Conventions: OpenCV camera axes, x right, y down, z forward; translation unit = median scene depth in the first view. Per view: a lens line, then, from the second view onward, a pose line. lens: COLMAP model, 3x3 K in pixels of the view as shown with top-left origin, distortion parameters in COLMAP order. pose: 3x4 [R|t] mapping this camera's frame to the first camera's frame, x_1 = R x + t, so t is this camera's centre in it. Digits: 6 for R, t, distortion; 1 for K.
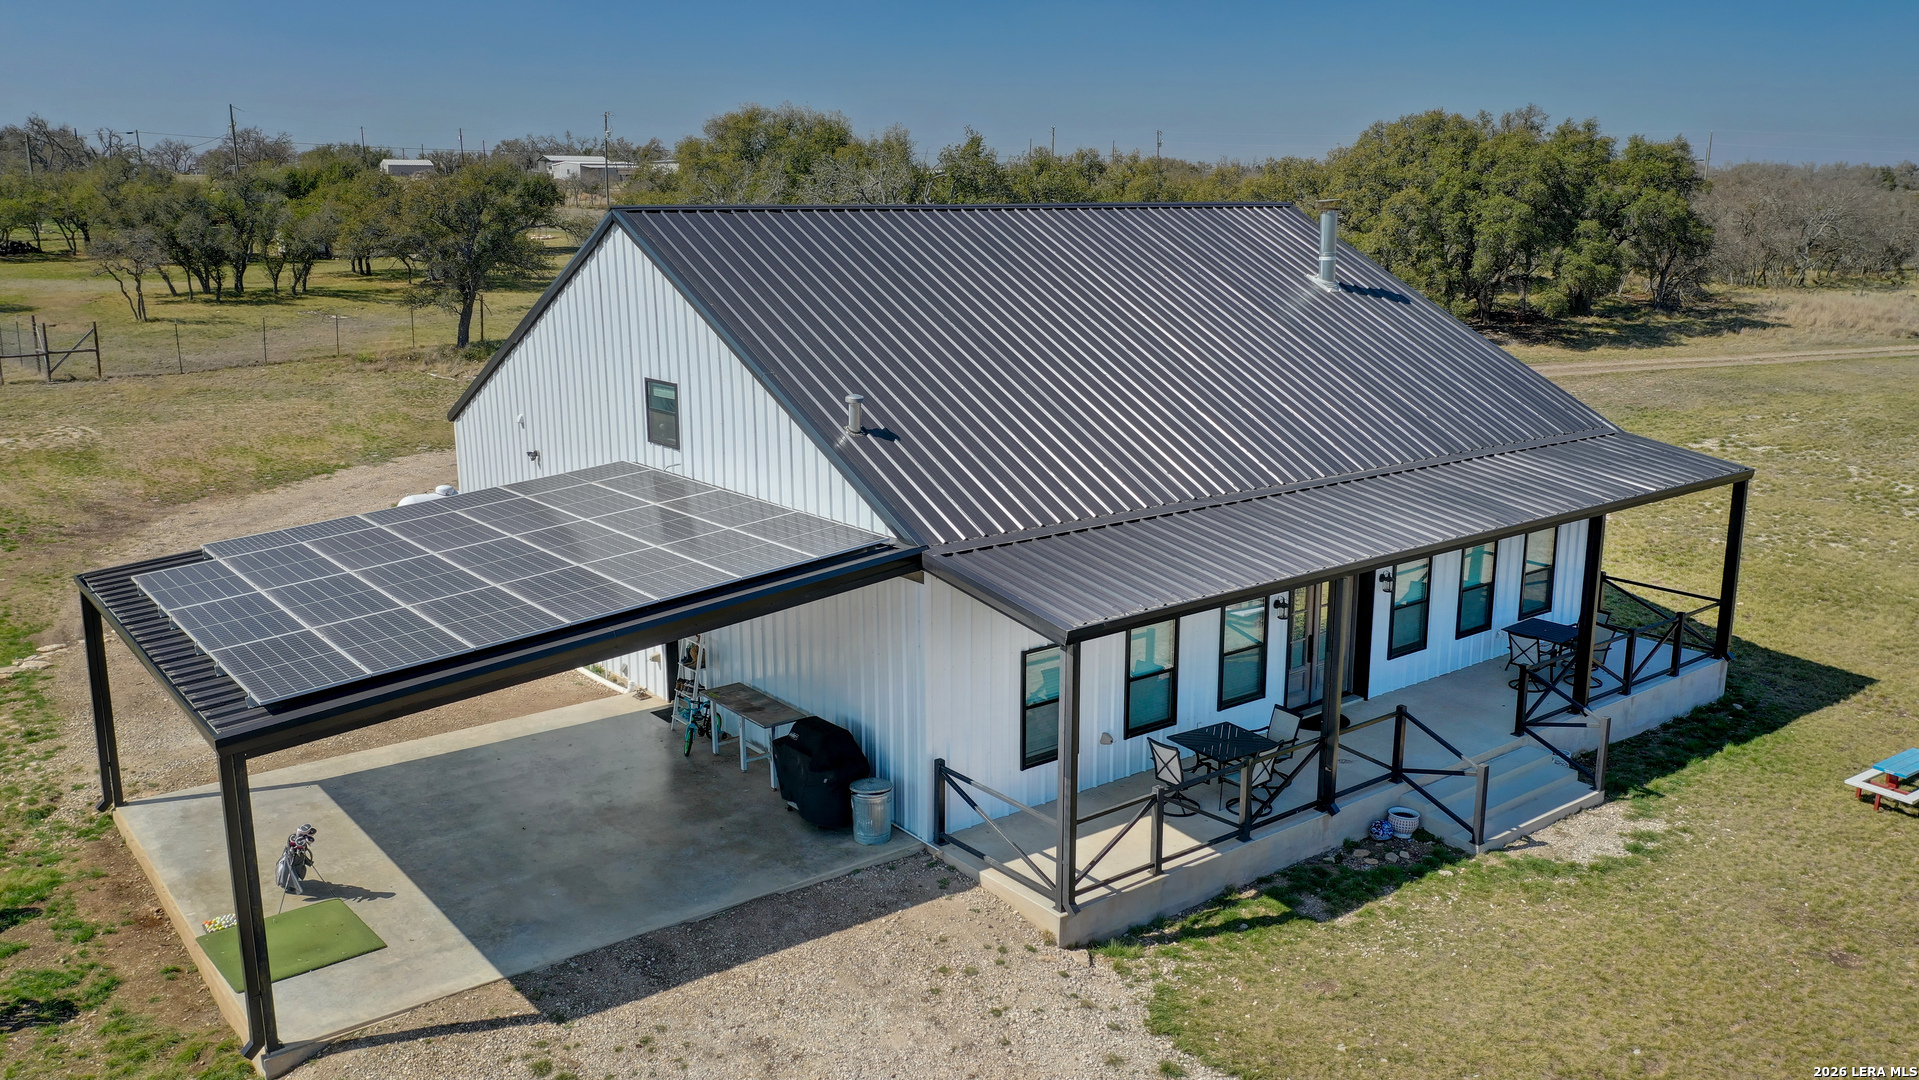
lens RADIAL K [[1526.3, 0, 959.5], [0, 1526.3, 540.0], [0, 0, 1]] dist [-0.008581, 0.003869]
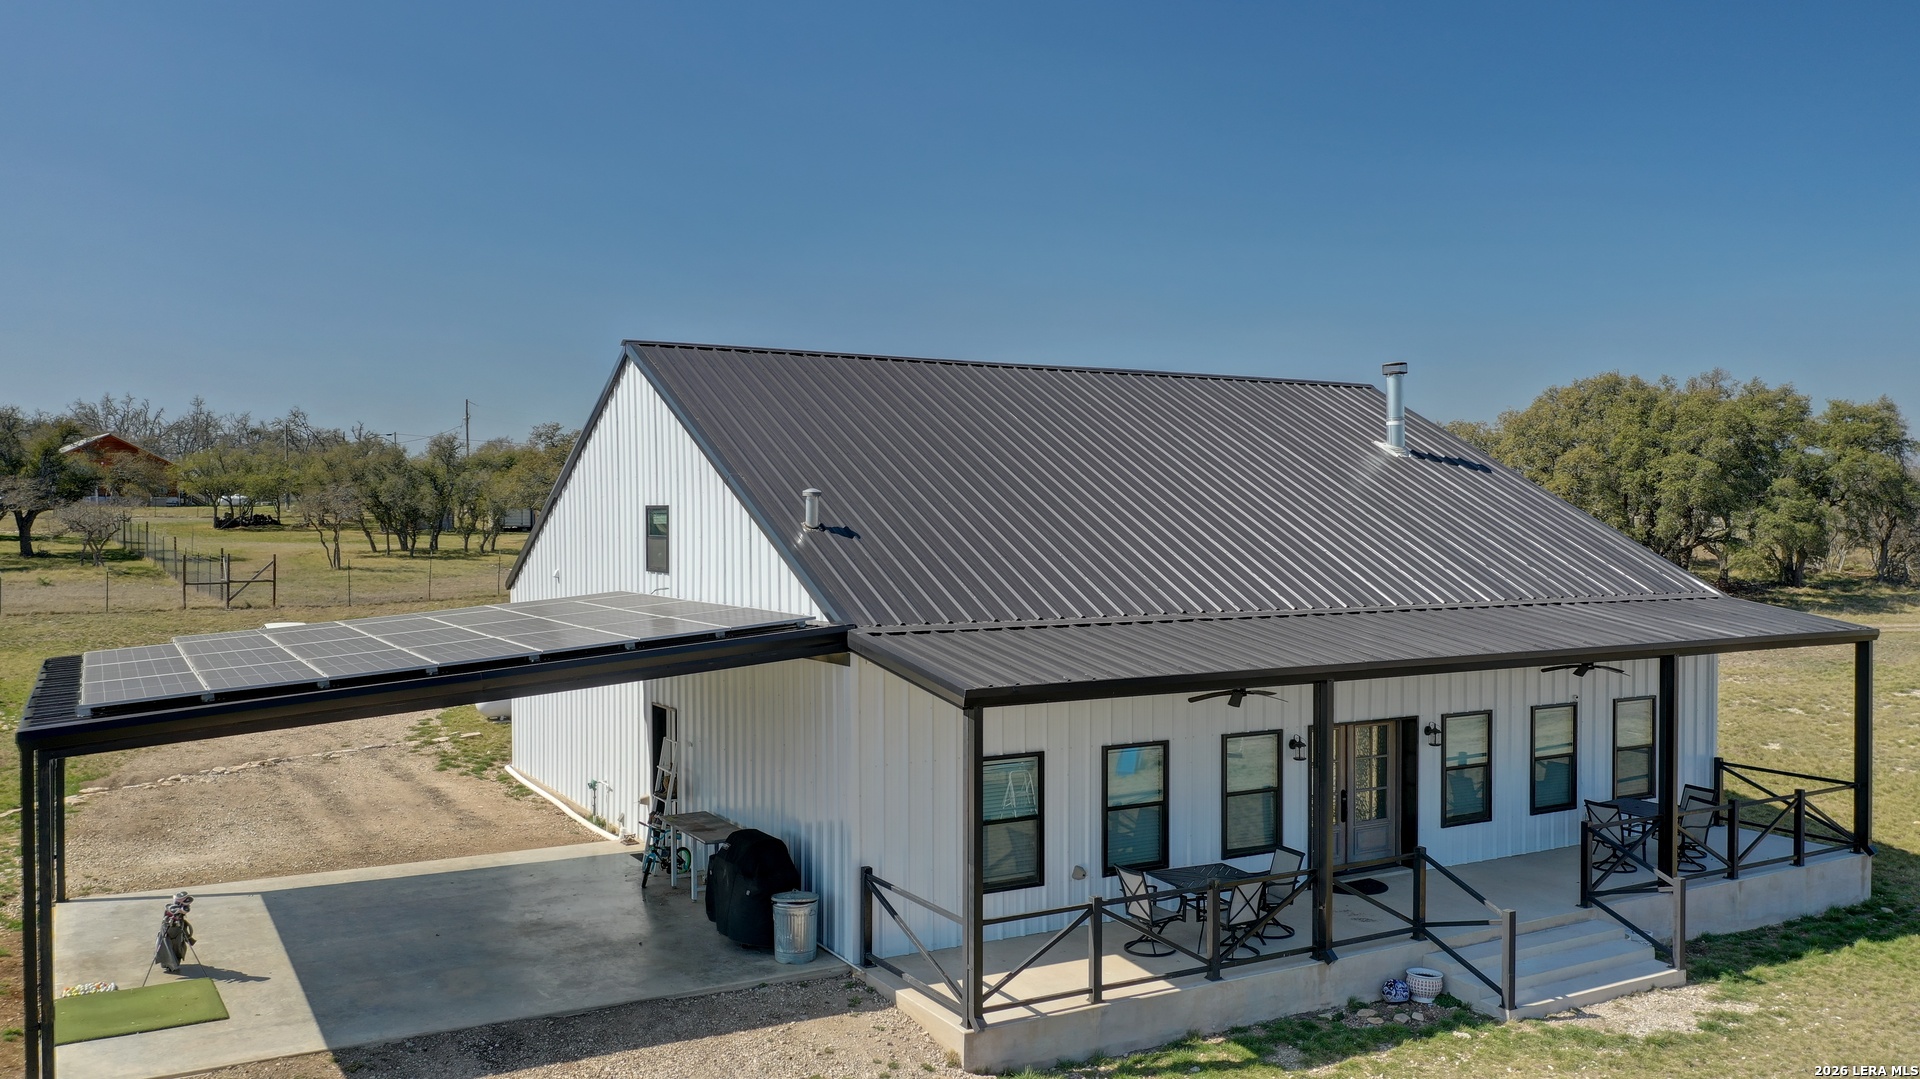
lens RADIAL K [[1526.4, 0, 960.0], [0, 1526.4, 539.5], [0, 0, 1]] dist [-0.002885, -0.003294]
pose [[0.989798, 0.003753, -0.142430, 0.147206], [-0.032713, 0.978934, -0.201538, 0.116368], [0.138673, 0.204142, 0.969070, 0.078834]]
